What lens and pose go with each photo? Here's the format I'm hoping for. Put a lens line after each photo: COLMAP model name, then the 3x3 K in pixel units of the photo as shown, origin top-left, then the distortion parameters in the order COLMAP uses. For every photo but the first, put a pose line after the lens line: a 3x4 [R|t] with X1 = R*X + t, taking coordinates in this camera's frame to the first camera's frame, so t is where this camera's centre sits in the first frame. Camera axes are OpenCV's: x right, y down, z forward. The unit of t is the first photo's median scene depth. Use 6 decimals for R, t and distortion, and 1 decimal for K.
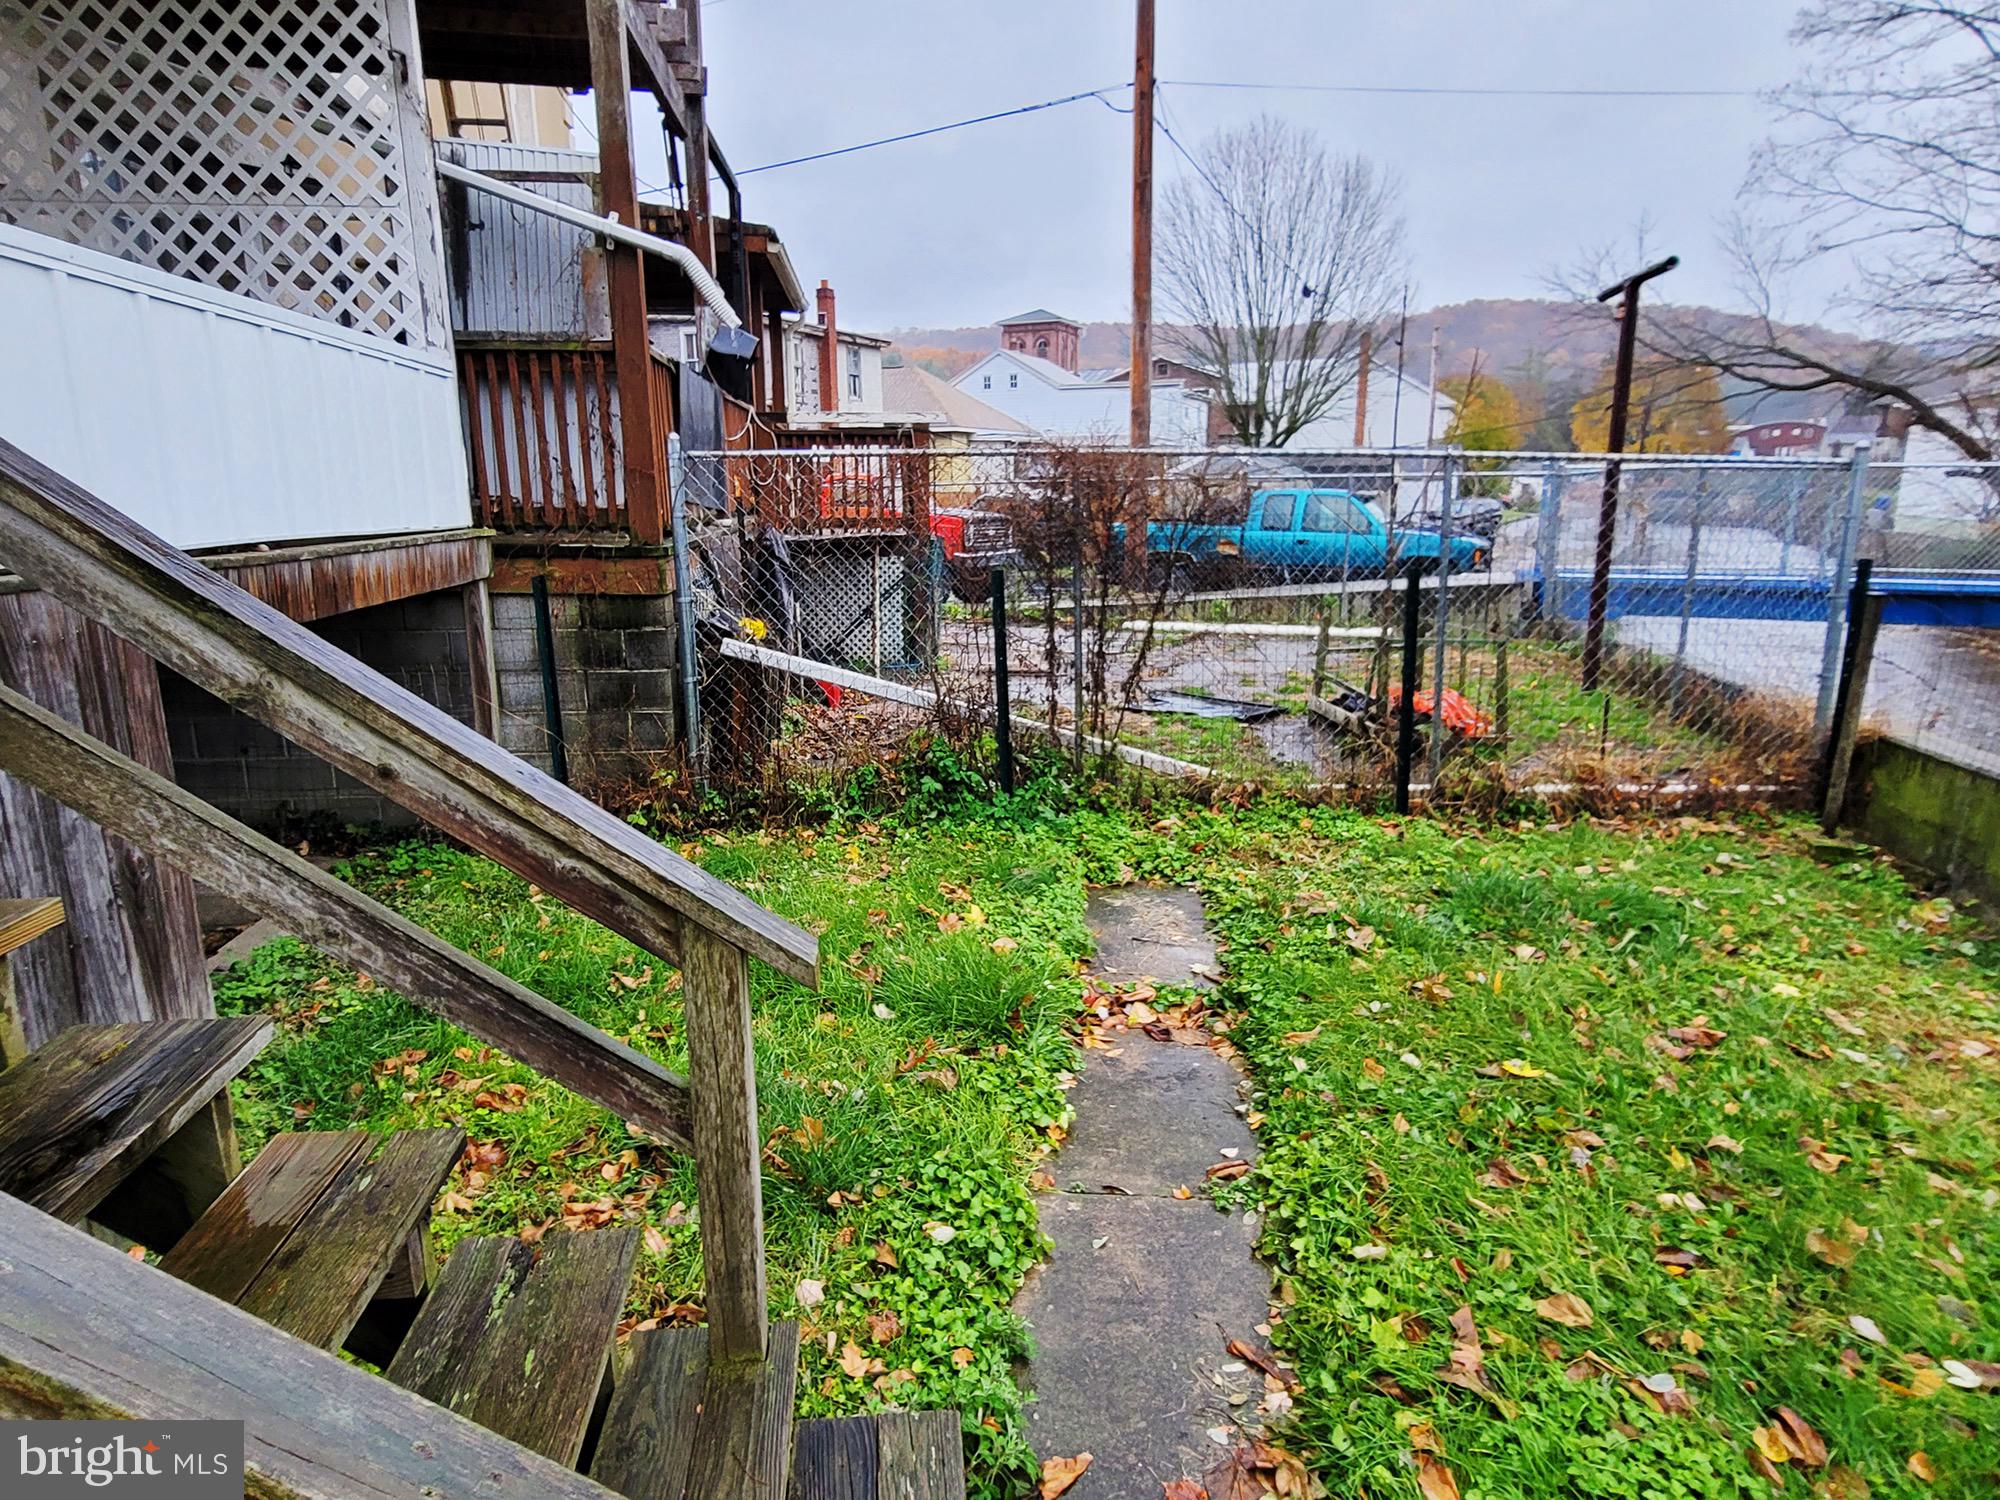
lens RADIAL K [[1155.8, 0, 1004.2], [0, 1155.8, 747.8], [0, 0, 1]] dist [-0.003040, -0.000868]
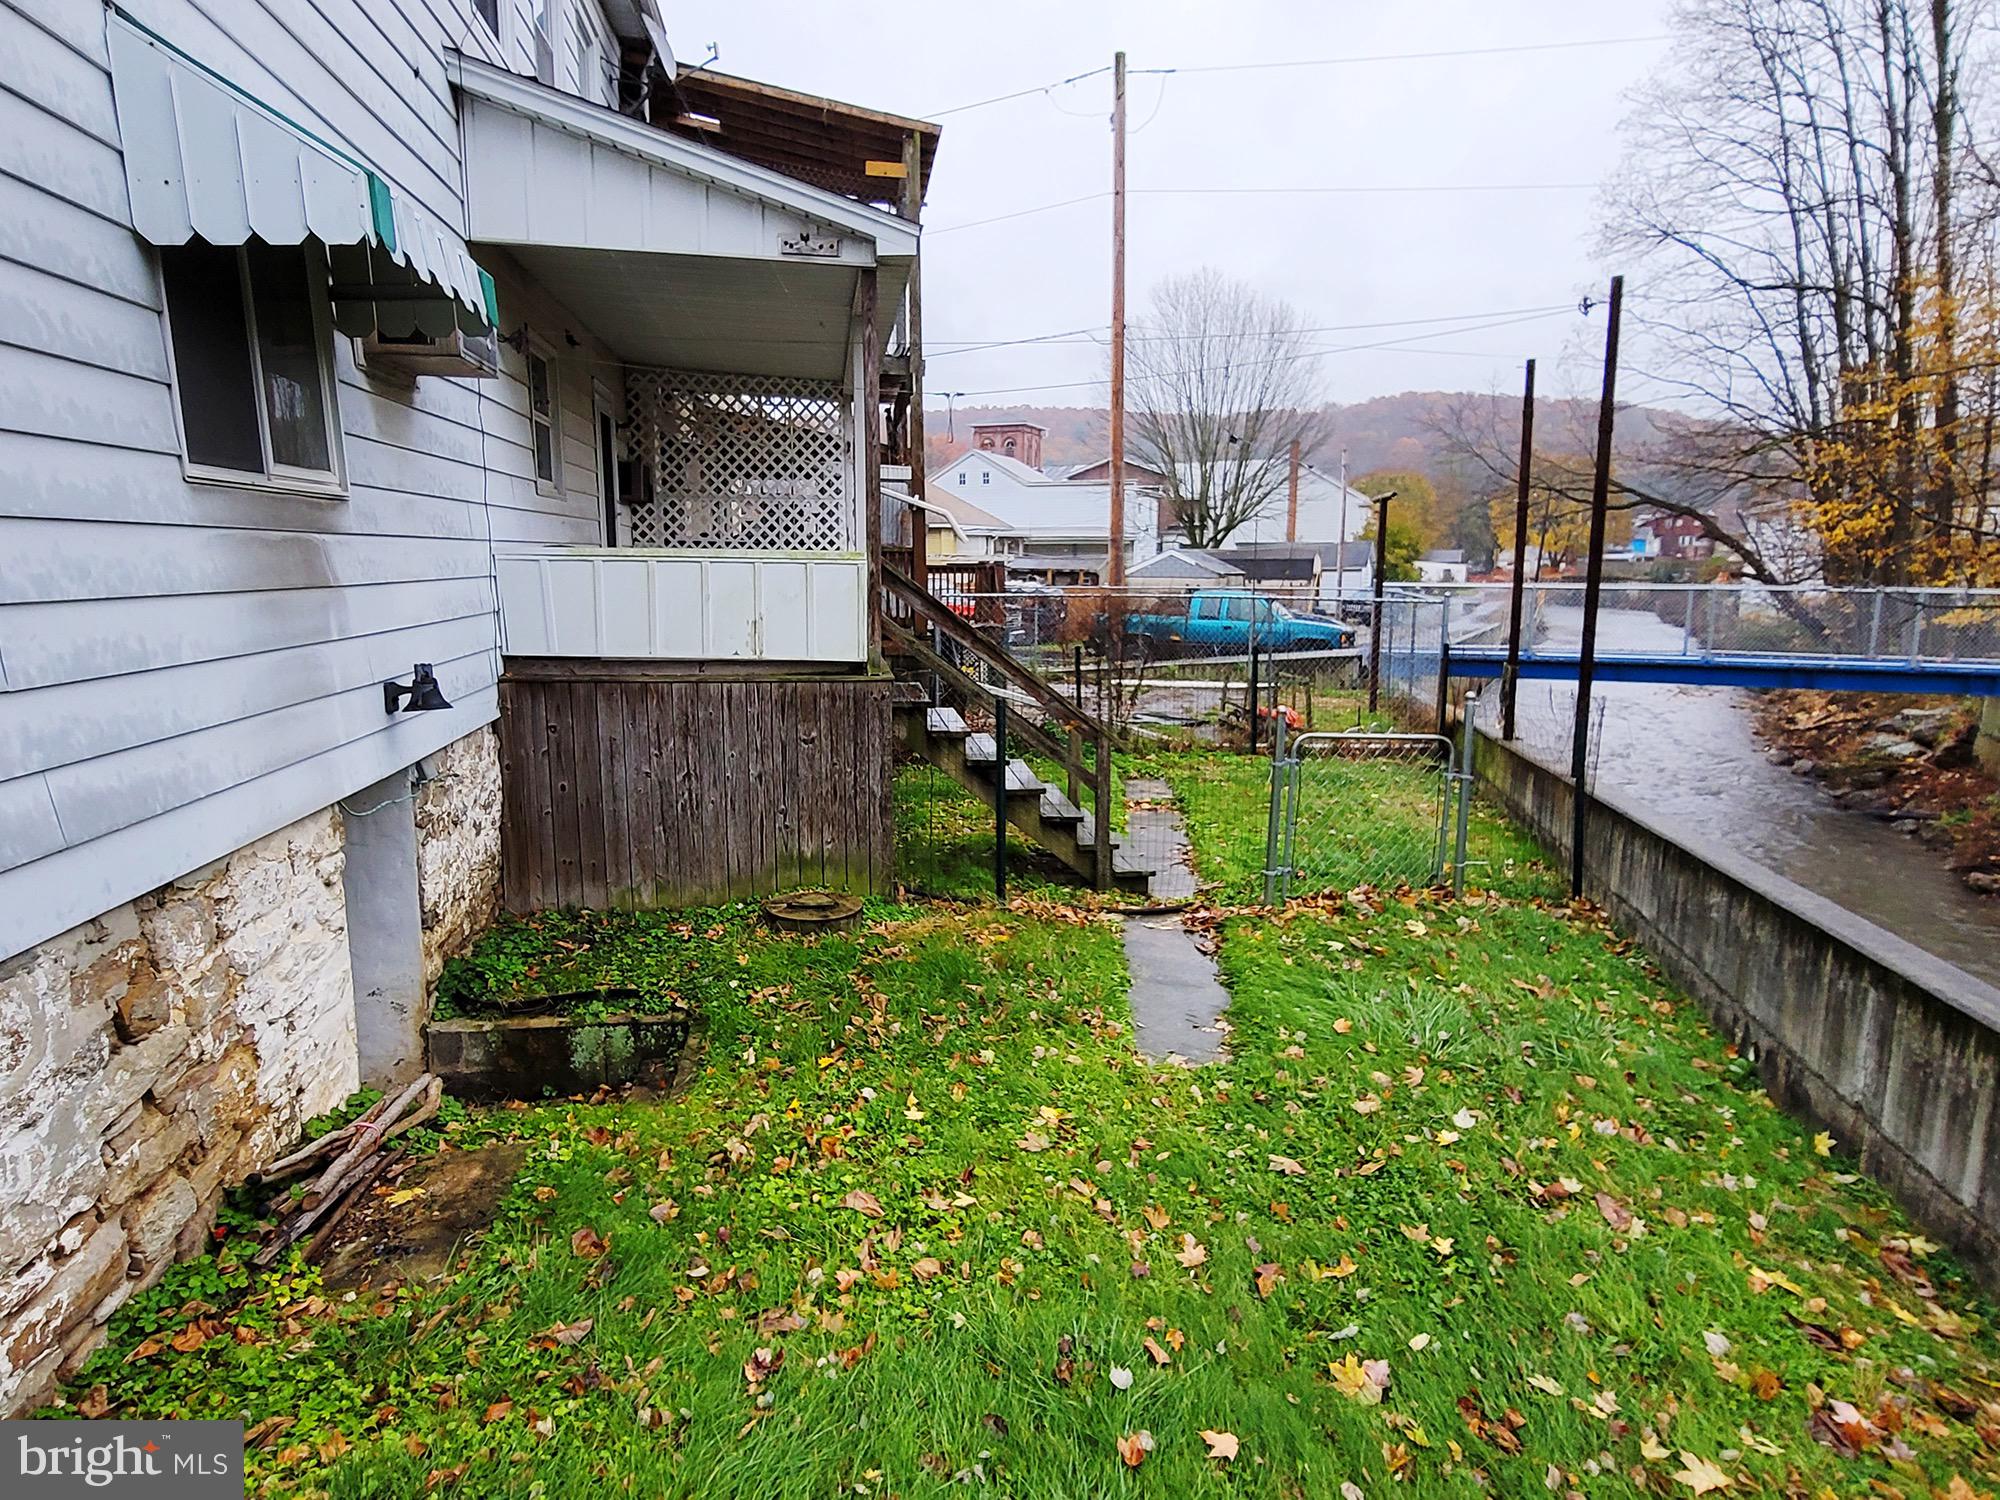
lens RADIAL K [[1155.8, 0, 1004.2], [0, 1155.8, 747.8], [0, 0, 1]] dist [-0.003040, -0.000868]
pose [[0.999146, 0.002011, 0.041281, -0.244534], [0.000612, 0.997986, -0.063426, 0.194865], [-0.041326, 0.063397, 0.997132, -1.279808]]
